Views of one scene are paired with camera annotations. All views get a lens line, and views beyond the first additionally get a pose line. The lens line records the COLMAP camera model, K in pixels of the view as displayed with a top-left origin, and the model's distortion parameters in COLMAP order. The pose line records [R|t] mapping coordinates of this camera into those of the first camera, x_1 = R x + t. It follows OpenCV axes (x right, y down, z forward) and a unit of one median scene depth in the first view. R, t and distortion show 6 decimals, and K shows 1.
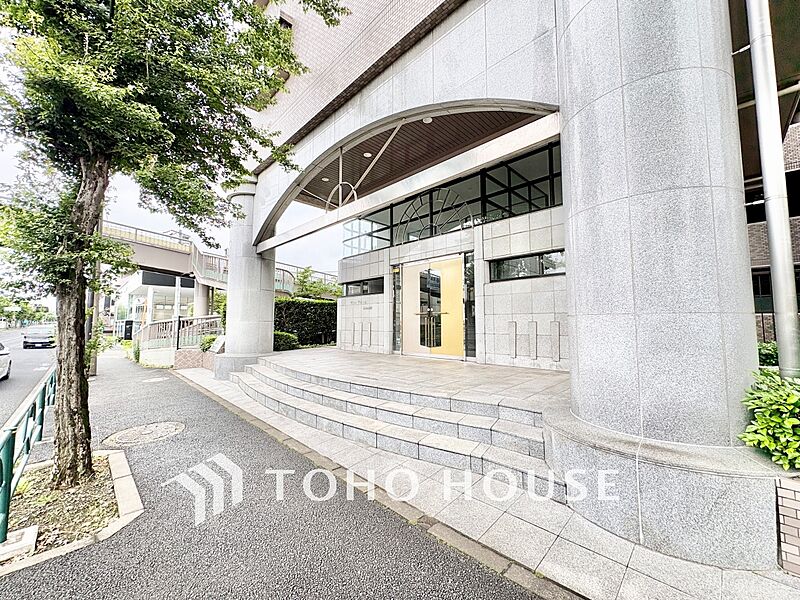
lens RADIAL K [[318.0, 0, 402.1], [0, 318.0, 298.1], [0, 0, 1]] dist [-0.000089, 0.000148]
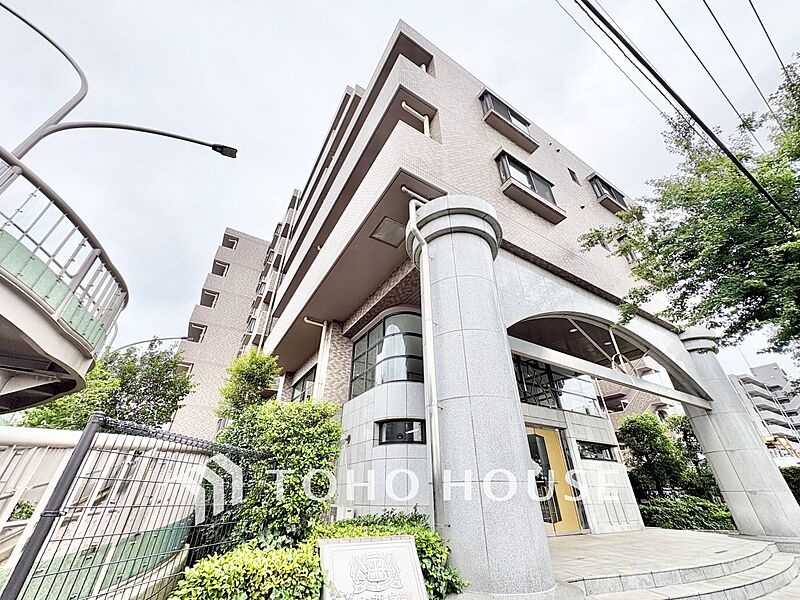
lens RADIAL K [[318.0, 0, 401.4], [0, 318.0, 299.6], [0, 0, 1]] dist [-0.000089, 0.000148]
pose [[0.238645, 0.516475, 0.822376, -1.077213], [-0.076989, 0.854241, -0.514145, 0.099900], [-0.968050, 0.059384, 0.243623, 1.097327]]
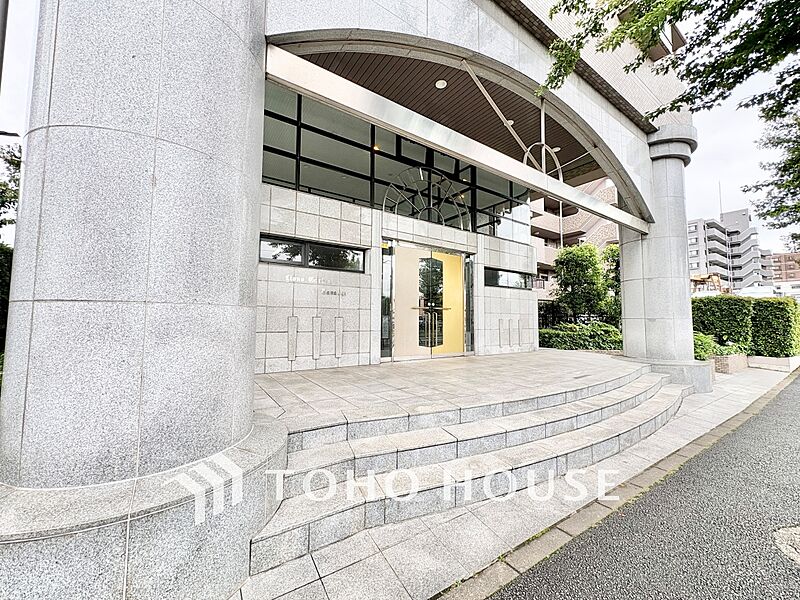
lens RADIAL K [[318.0, 0, 401.0], [0, 318.0, 298.6], [0, 0, 1]] dist [-0.000089, 0.000148]
pose [[0.187084, 0.071285, 0.979754, -0.747608], [-0.085262, 0.994778, -0.056098, 0.072882], [-0.978637, -0.073041, 0.192185, 0.866100]]
